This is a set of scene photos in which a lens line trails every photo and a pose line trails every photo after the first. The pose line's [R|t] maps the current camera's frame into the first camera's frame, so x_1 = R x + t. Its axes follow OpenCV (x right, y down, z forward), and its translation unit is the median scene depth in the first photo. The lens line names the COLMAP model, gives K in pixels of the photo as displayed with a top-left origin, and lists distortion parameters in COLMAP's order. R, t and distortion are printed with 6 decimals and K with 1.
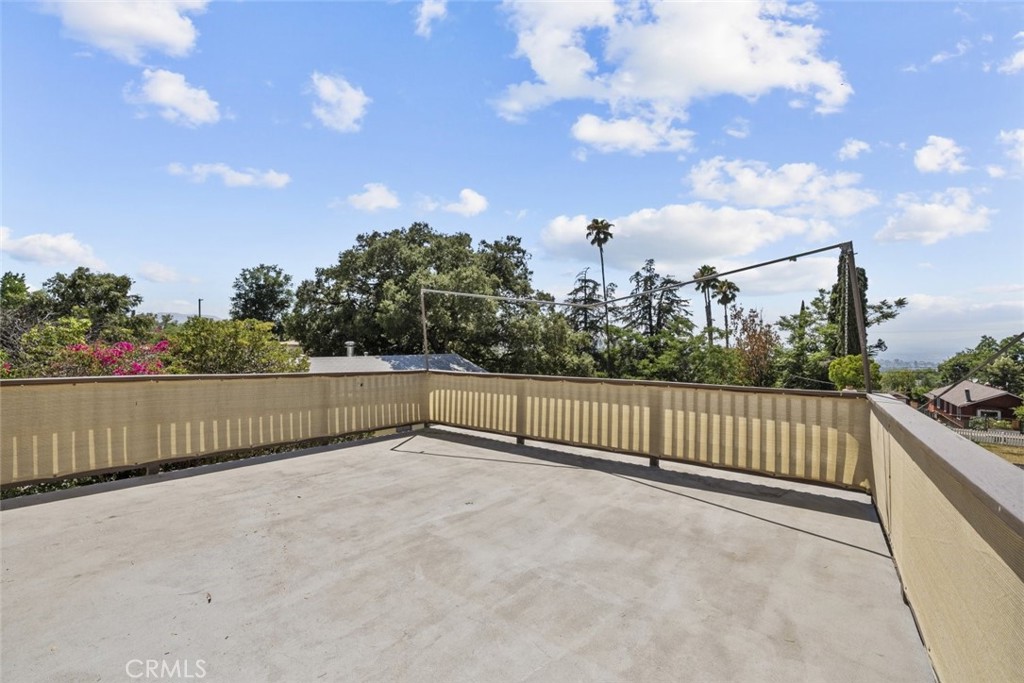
lens RADIAL K [[416.1, 0, 512.0], [0, 416.1, 341.5], [0, 0, 1]] dist [0.000304, 0.000145]
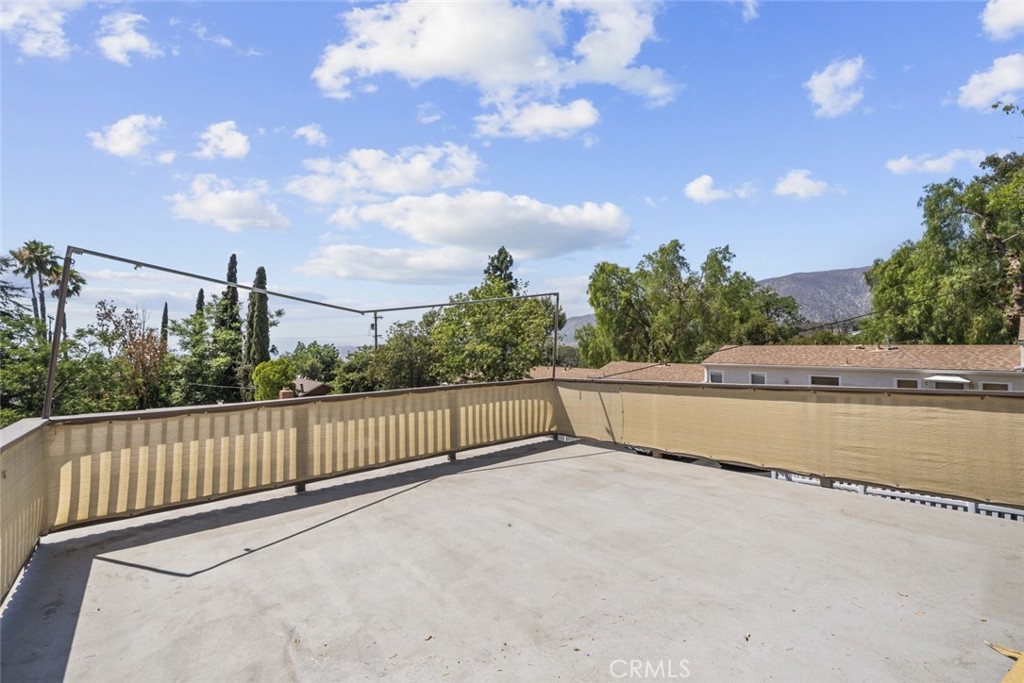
lens RADIAL K [[478.5, 0, 512.0], [0, 478.5, 341.5], [0, 0, 1]] dist [-0.001478, -0.000397]
pose [[0.232189, -0.001742, 0.972669, -0.536701], [0.015364, 0.999880, -0.001877, -0.010170], [-0.972549, 0.015380, 0.232188, 0.327538]]
